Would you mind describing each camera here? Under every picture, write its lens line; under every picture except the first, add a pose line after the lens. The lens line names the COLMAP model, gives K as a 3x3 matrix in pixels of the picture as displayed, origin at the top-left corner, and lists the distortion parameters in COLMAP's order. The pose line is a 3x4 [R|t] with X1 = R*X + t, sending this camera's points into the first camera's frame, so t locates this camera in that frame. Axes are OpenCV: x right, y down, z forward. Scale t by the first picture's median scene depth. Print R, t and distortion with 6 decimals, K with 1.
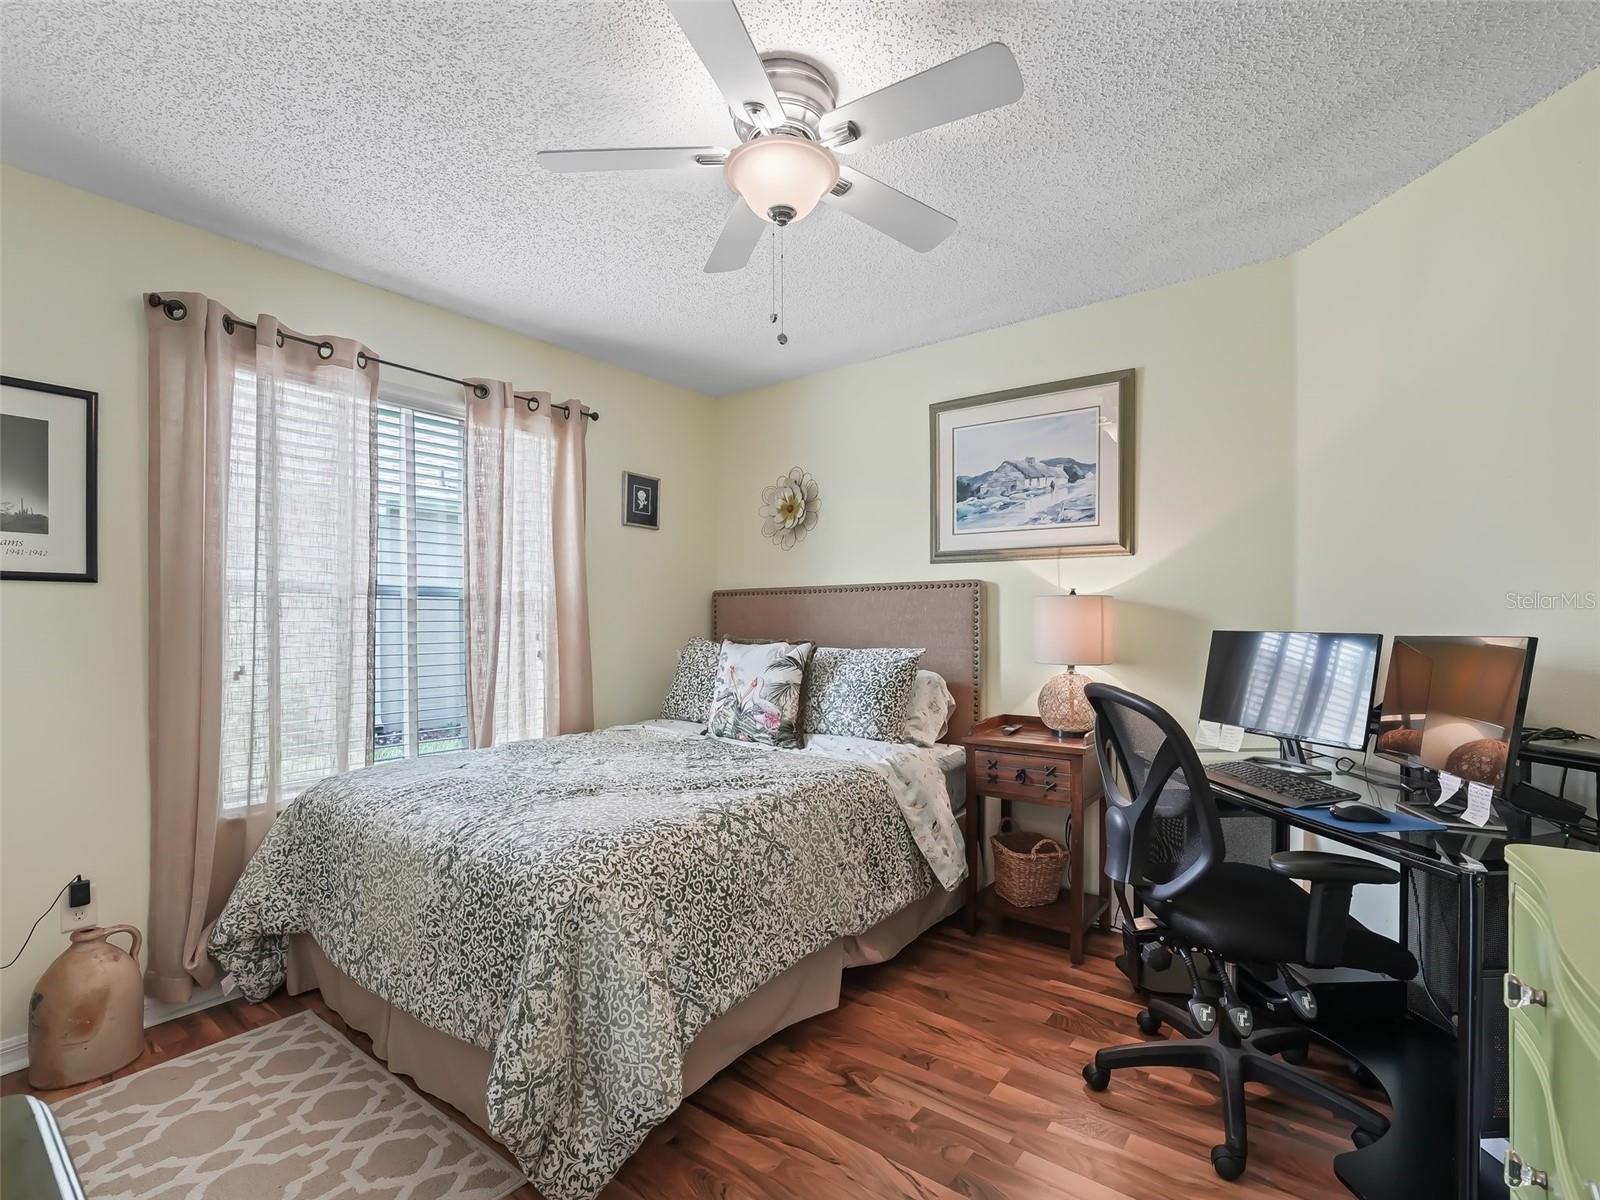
lens RADIAL K [[760.9, 0, 799.3], [0, 760.9, 617.0], [0, 0, 1]] dist [-0.003838, -0.000201]
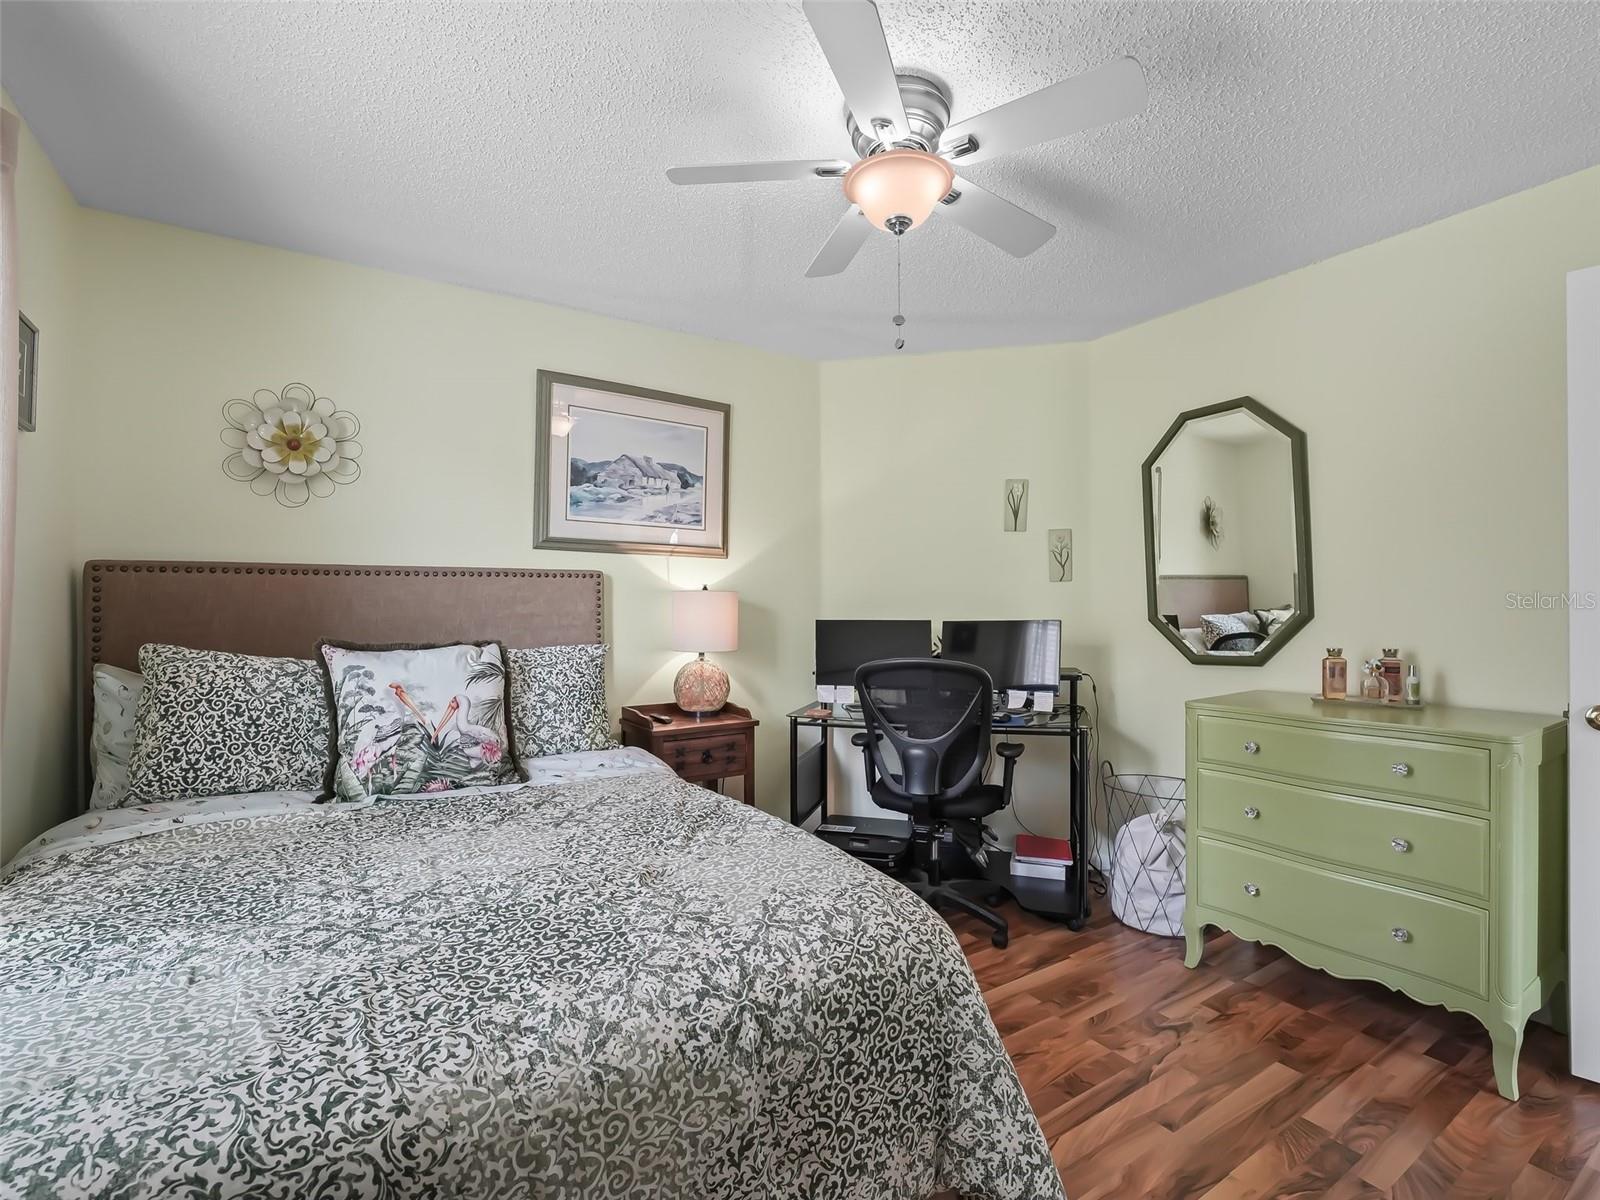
lens RADIAL K [[754.3, 0, 800.0], [0, 754.3, 600.0], [0, 0, 1]] dist [-0.002050, -0.000187]
pose [[0.314243, 0.011475, 0.949273, -0.627616], [-0.001701, 0.999932, -0.011525, -0.001669], [-0.949341, 0.002007, 0.314242, 0.488094]]
